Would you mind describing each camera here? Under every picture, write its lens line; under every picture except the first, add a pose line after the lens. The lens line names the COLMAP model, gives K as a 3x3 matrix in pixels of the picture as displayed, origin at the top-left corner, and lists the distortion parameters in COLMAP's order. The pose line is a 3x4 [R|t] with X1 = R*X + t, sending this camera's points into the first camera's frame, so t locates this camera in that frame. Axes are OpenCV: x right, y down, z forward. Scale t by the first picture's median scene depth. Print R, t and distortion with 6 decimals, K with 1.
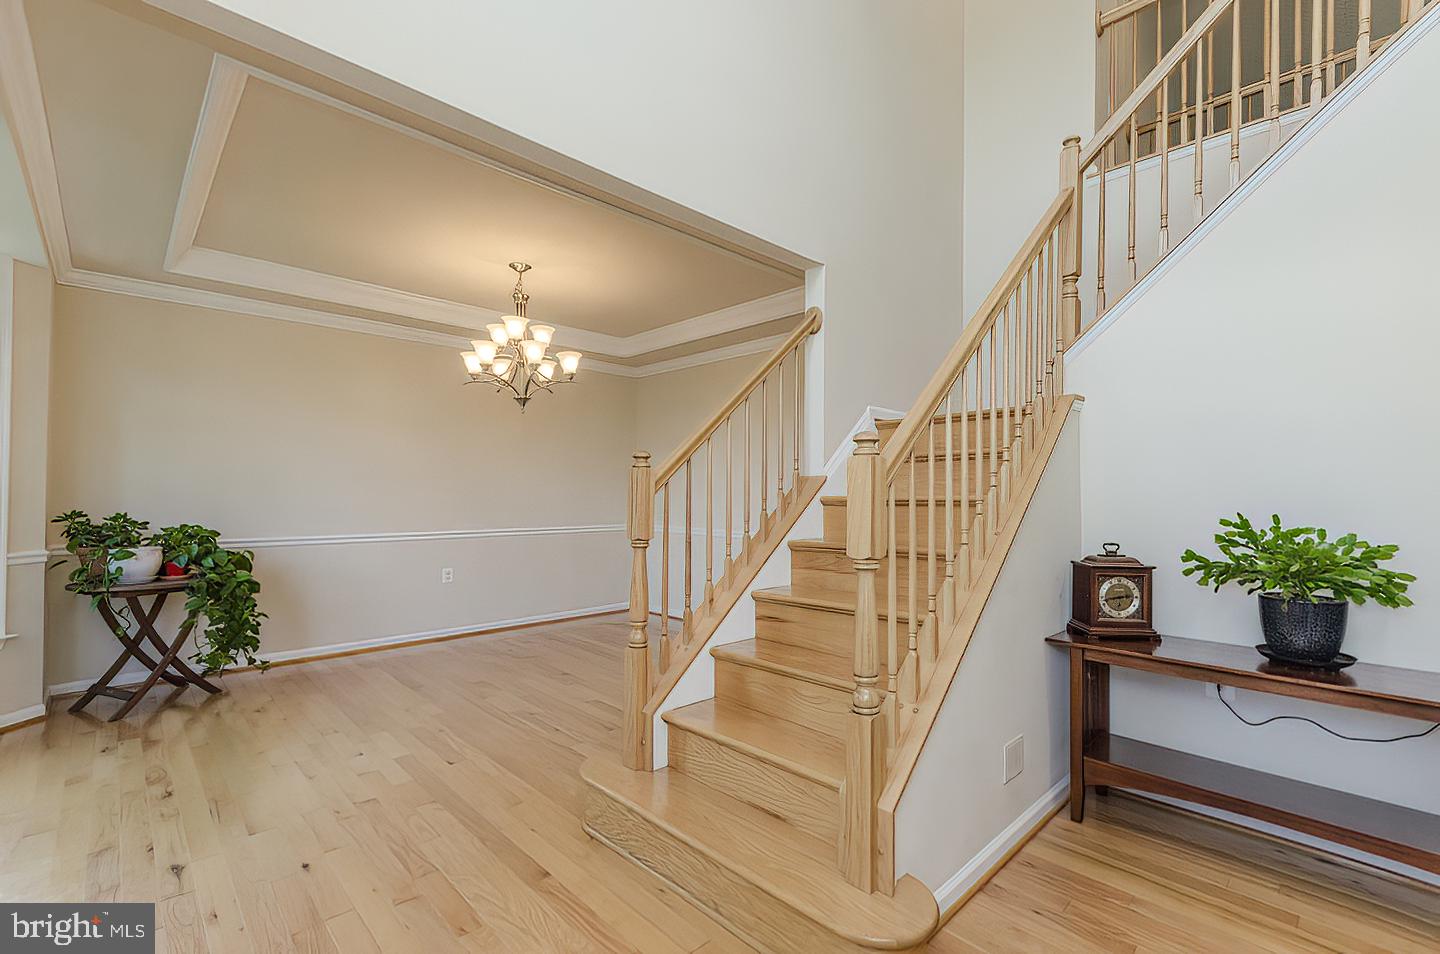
lens RADIAL K [[631.2, 0, 738.8], [0, 631.2, 486.1], [0, 0, 1]] dist [0.008741, -0.000659]
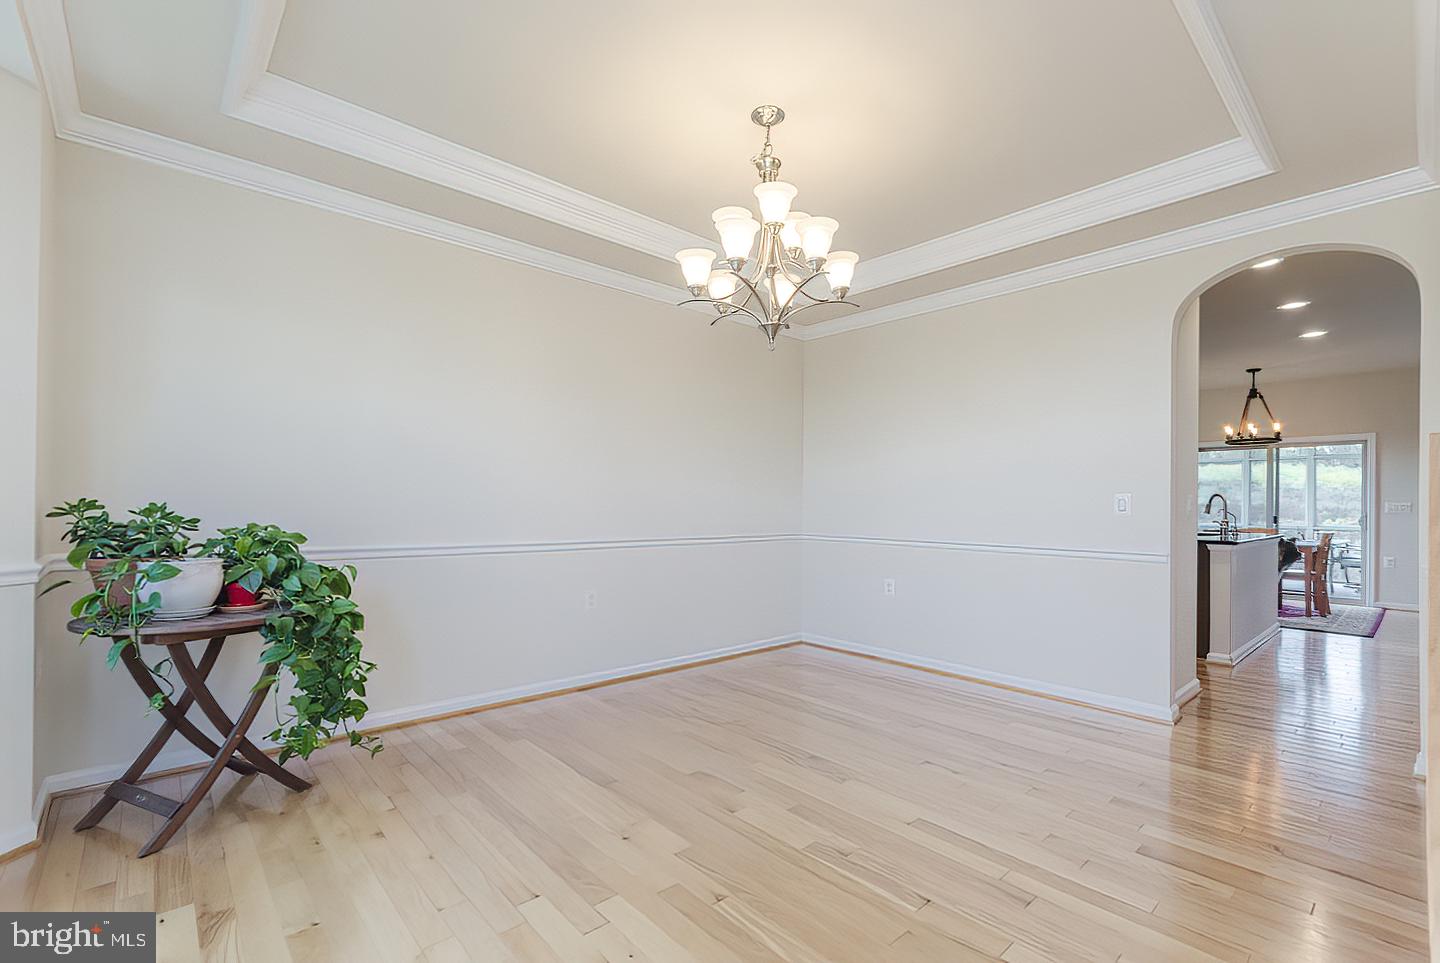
lens RADIAL K [[641.9, 0, 737.9], [0, 641.9, 502.8], [0, 0, 1]] dist [0.006276, -0.000057]
pose [[0.999390, 0.004378, -0.034639, -0.383175], [-0.004087, 0.999956, 0.008483, 0.033734], [0.034674, -0.008337, 0.999364, 0.390171]]
